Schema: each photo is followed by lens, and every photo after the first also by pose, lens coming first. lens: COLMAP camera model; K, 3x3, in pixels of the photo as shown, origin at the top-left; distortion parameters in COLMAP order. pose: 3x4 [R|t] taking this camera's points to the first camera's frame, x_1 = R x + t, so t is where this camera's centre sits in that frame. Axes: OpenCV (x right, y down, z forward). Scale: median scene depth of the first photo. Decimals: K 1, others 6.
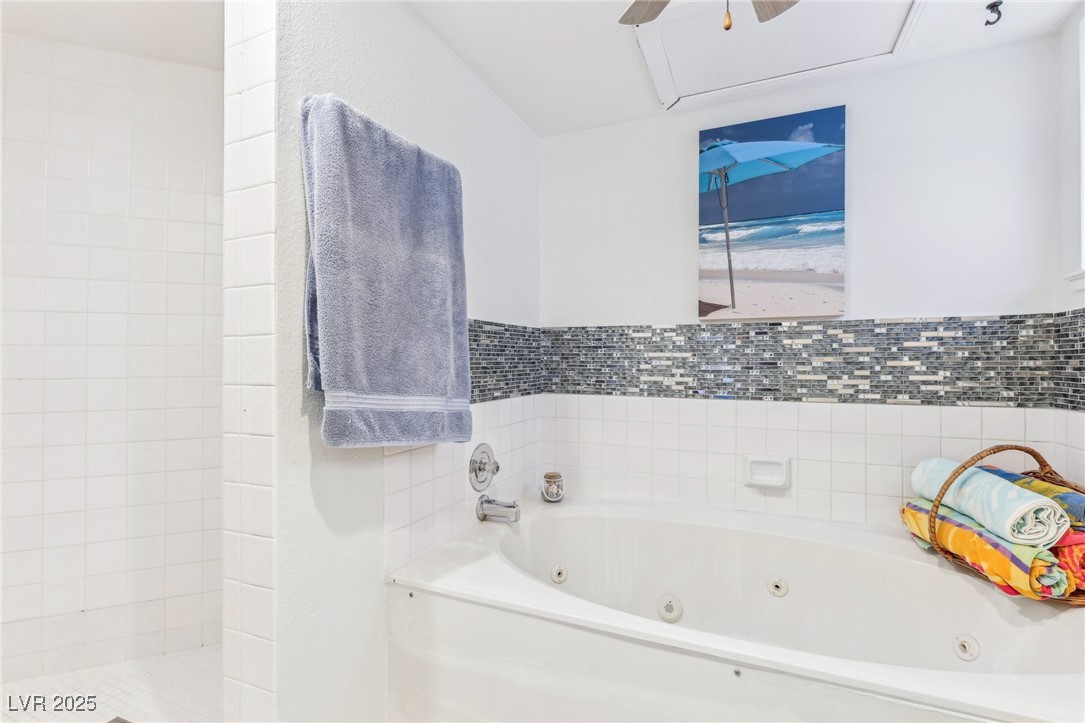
lens RADIAL K [[512.5, 0, 544.7], [0, 512.5, 360.0], [0, 0, 1]] dist [0.000469, 0.000073]
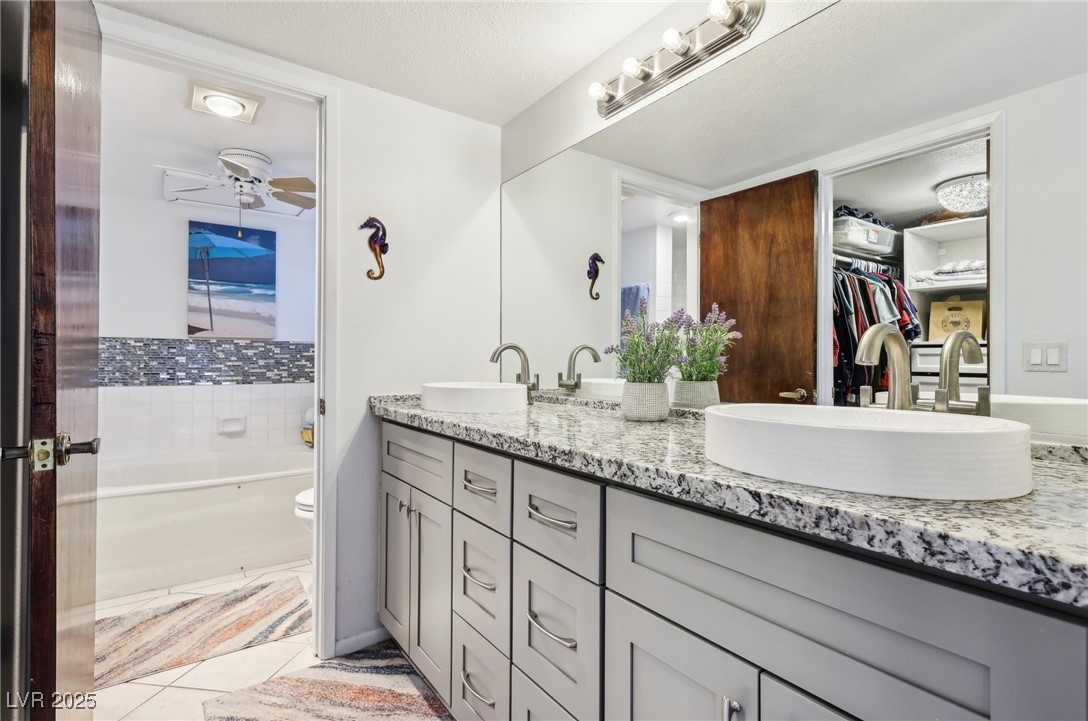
lens RADIAL K [[513.9, 0, 546.2], [0, 513.9, 359.0], [0, 0, 1]] dist [0.000469, 0.000073]
pose [[0.498851, 0.005819, 0.866668, -0.571760], [0.001175, 0.999972, -0.007390, 0.005973], [-0.866687, 0.004705, 0.498830, -0.834456]]
